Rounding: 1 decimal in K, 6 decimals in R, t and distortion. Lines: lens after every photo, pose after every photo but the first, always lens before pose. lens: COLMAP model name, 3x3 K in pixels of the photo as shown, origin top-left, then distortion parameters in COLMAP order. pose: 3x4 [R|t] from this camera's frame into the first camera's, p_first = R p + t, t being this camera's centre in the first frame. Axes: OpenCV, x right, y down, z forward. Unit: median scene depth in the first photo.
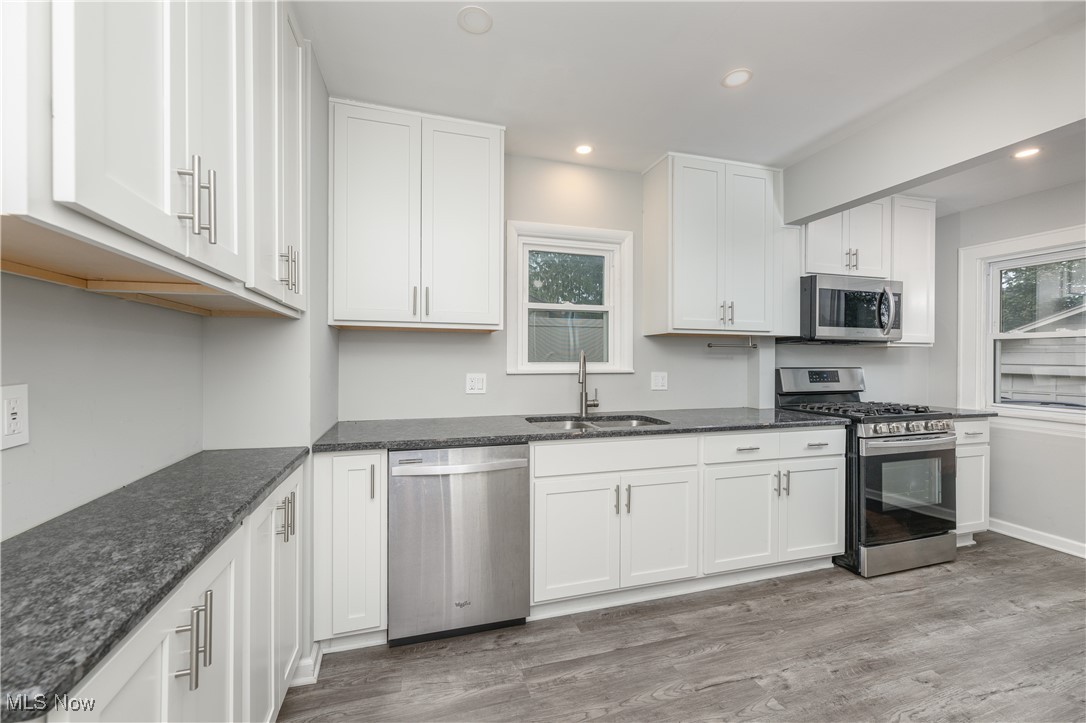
lens RADIAL K [[430.9, 0, 540.8], [0, 430.9, 356.6], [0, 0, 1]] dist [0.003962, -0.000085]
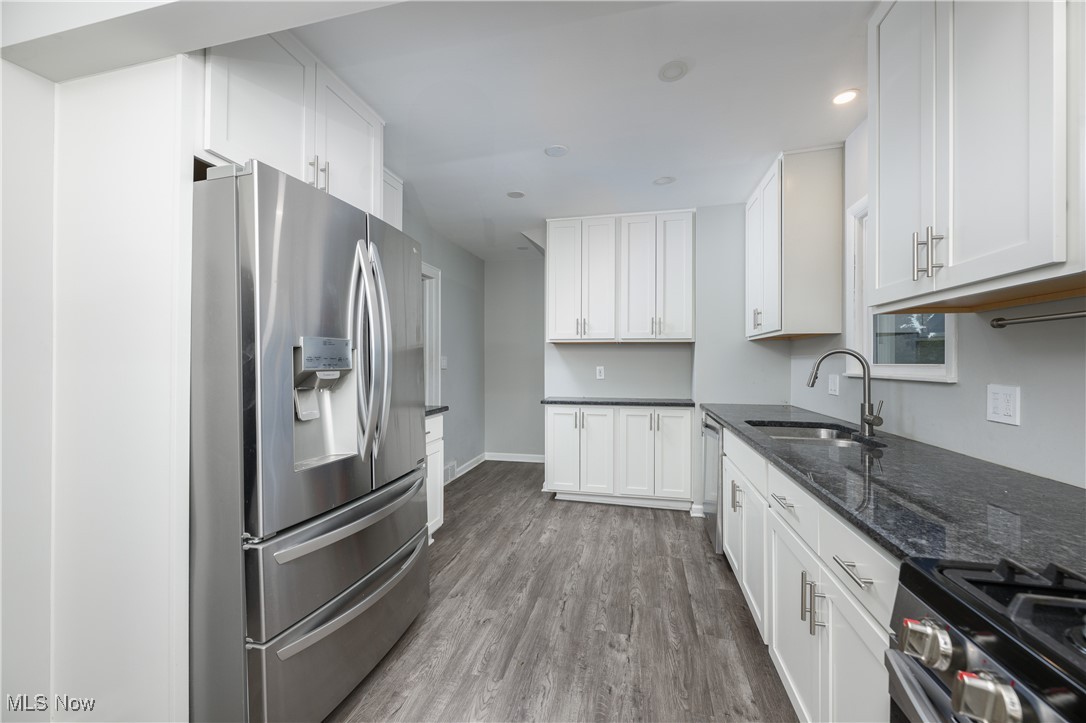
lens RADIAL K [[430.9, 0, 541.5], [0, 430.9, 364.3], [0, 0, 1]] dist [0.003962, -0.000085]
pose [[-0.496020, -0.005046, -0.868297, 1.552105], [-0.004677, 0.999984, -0.003139, 0.028562], [0.868299, 0.002504, -0.496035, 1.320826]]
